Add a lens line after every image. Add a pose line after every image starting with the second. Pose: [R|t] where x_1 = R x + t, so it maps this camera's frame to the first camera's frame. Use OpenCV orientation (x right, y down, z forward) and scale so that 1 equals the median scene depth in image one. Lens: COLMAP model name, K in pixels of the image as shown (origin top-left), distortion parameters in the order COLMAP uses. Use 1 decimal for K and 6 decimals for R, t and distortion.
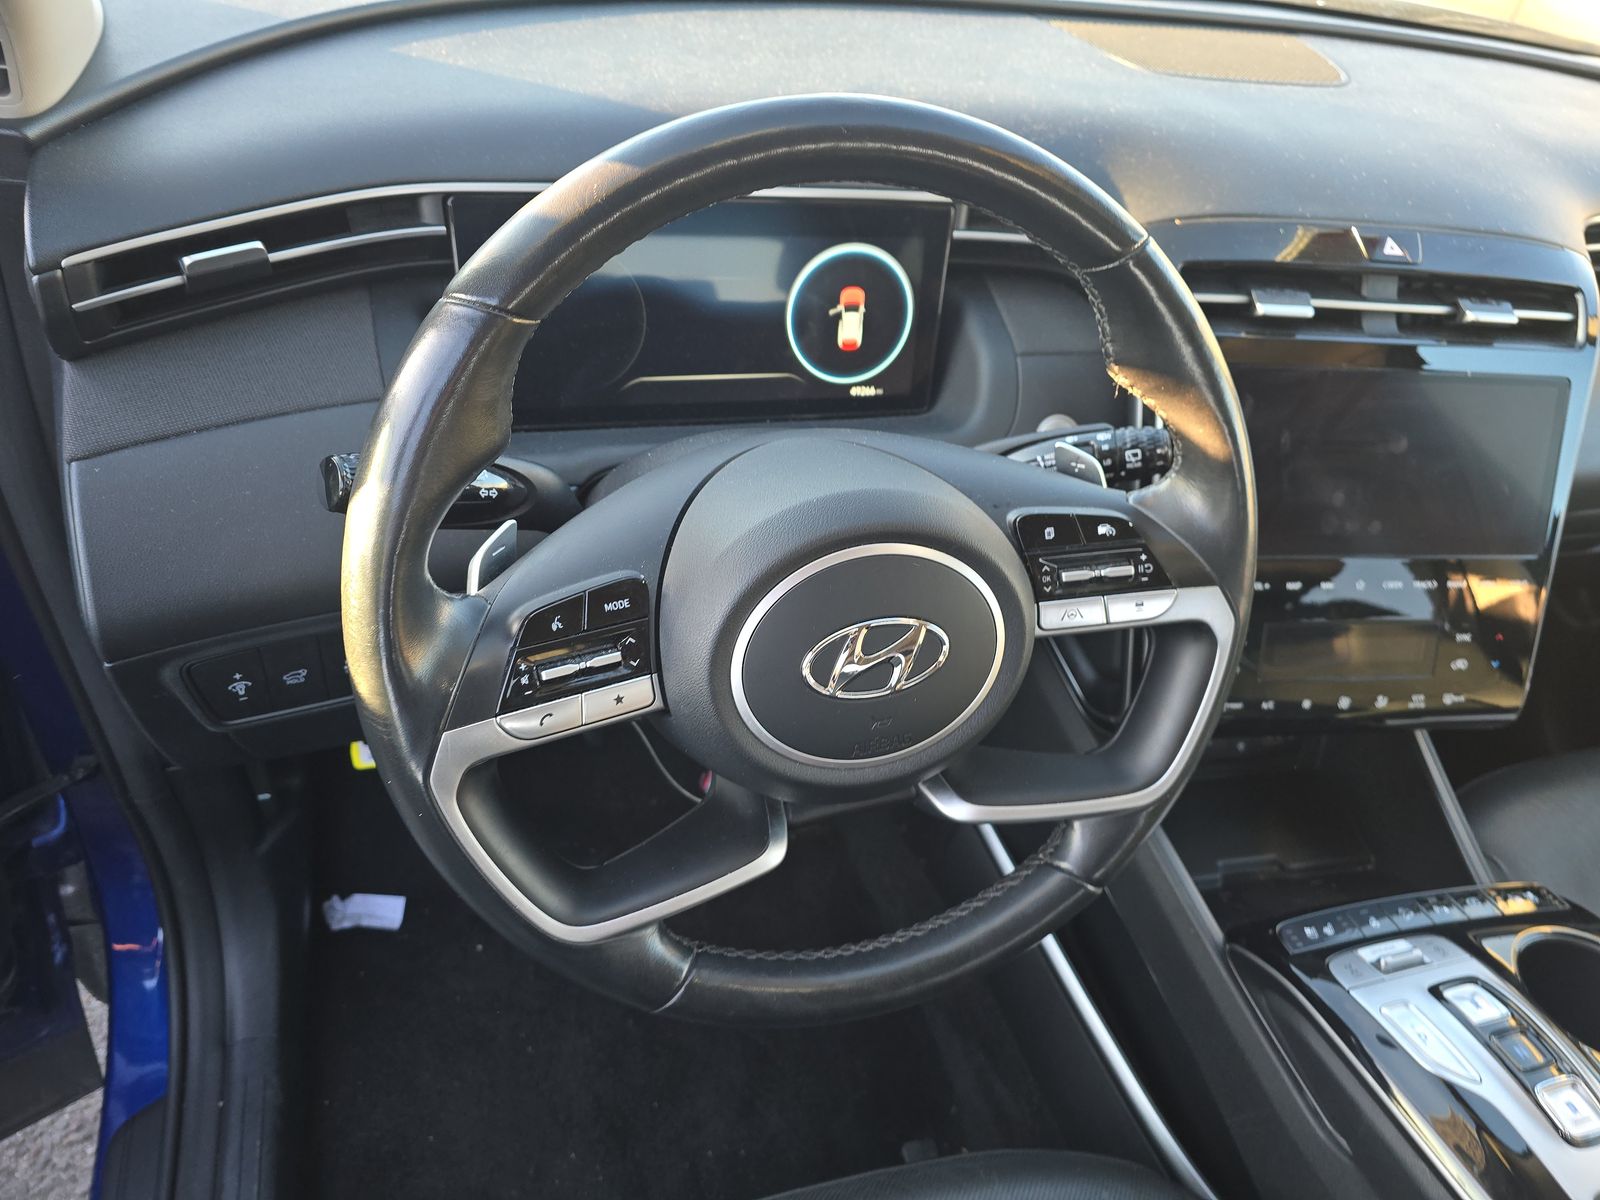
lens RADIAL K [[1077.1, 0, 800.0], [0, 1077.1, 600.0], [0, 0, 1]] dist [0.003137, -0.016876]
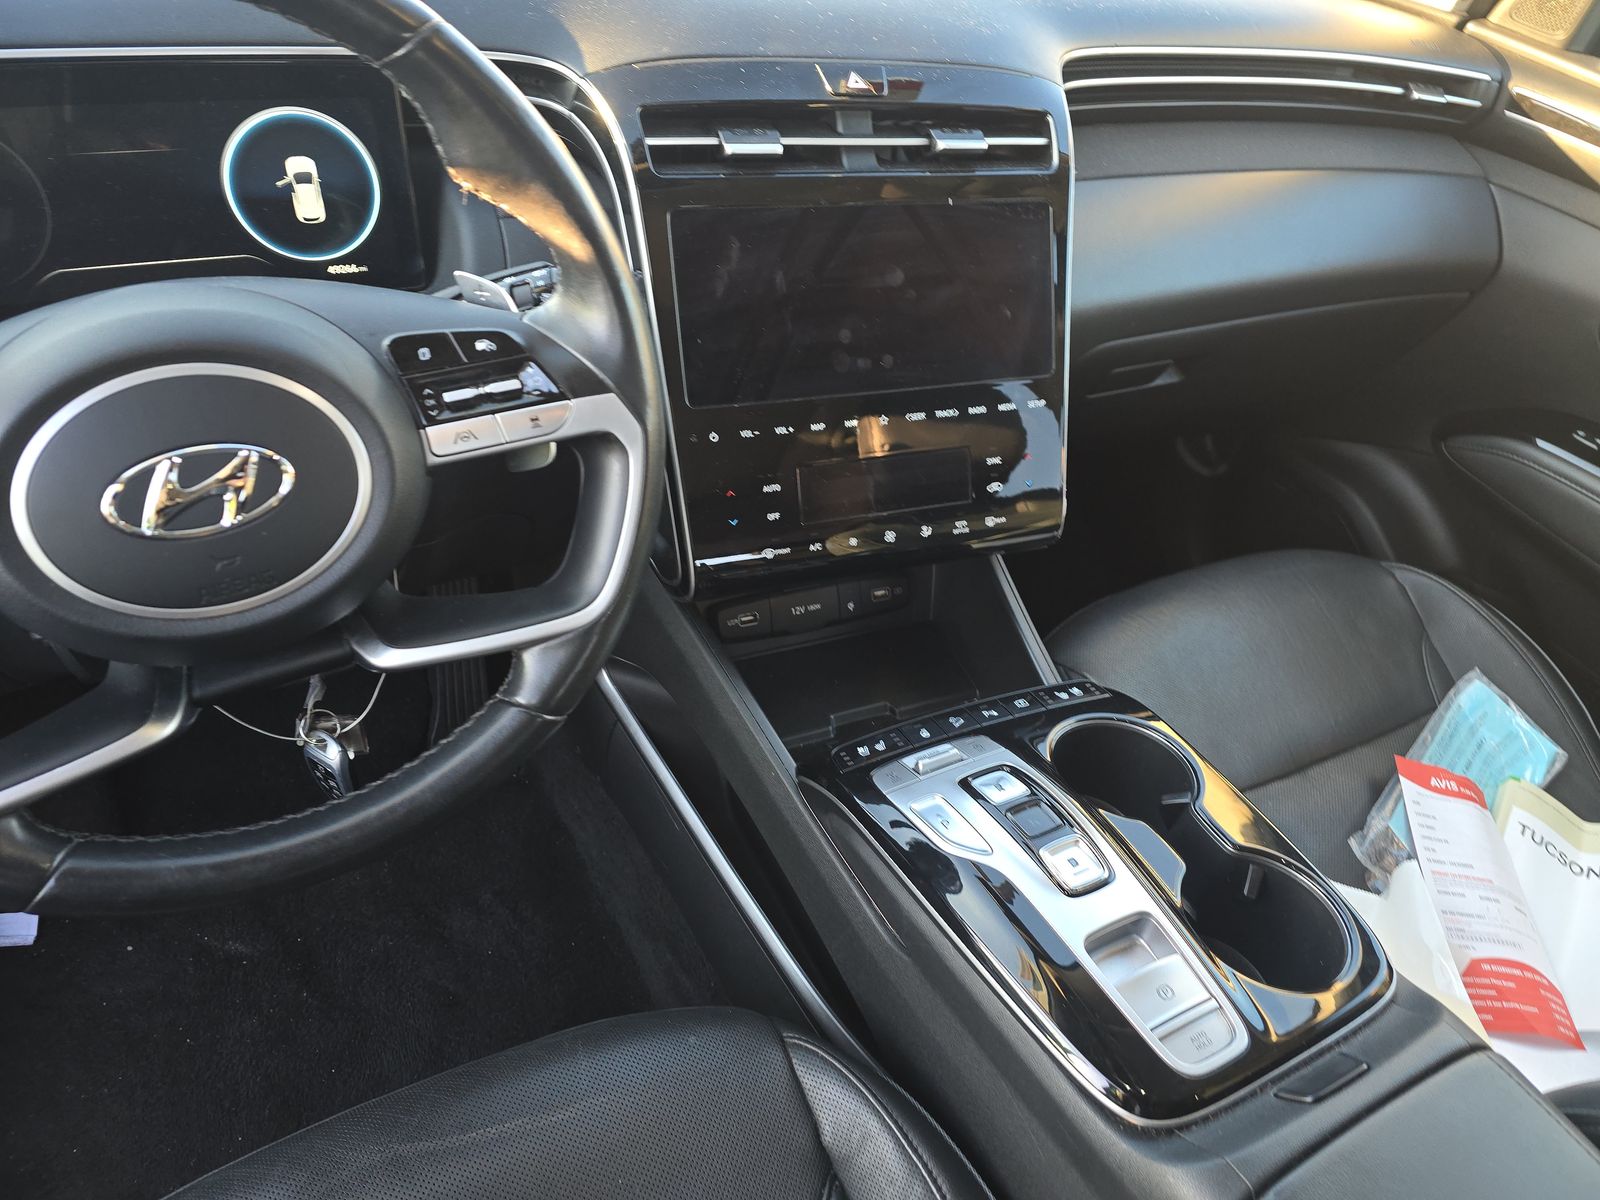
lens RADIAL K [[1051.5, 0, 800.0], [0, 1051.5, 600.0], [0, 0, 1]] dist [0.061901, -0.052079]
pose [[0.979160, -0.137515, 0.149453, 0.291340], [0.134953, 0.990479, 0.027198, 0.131954], [-0.151770, -0.006462, 0.988395, 0.004477]]
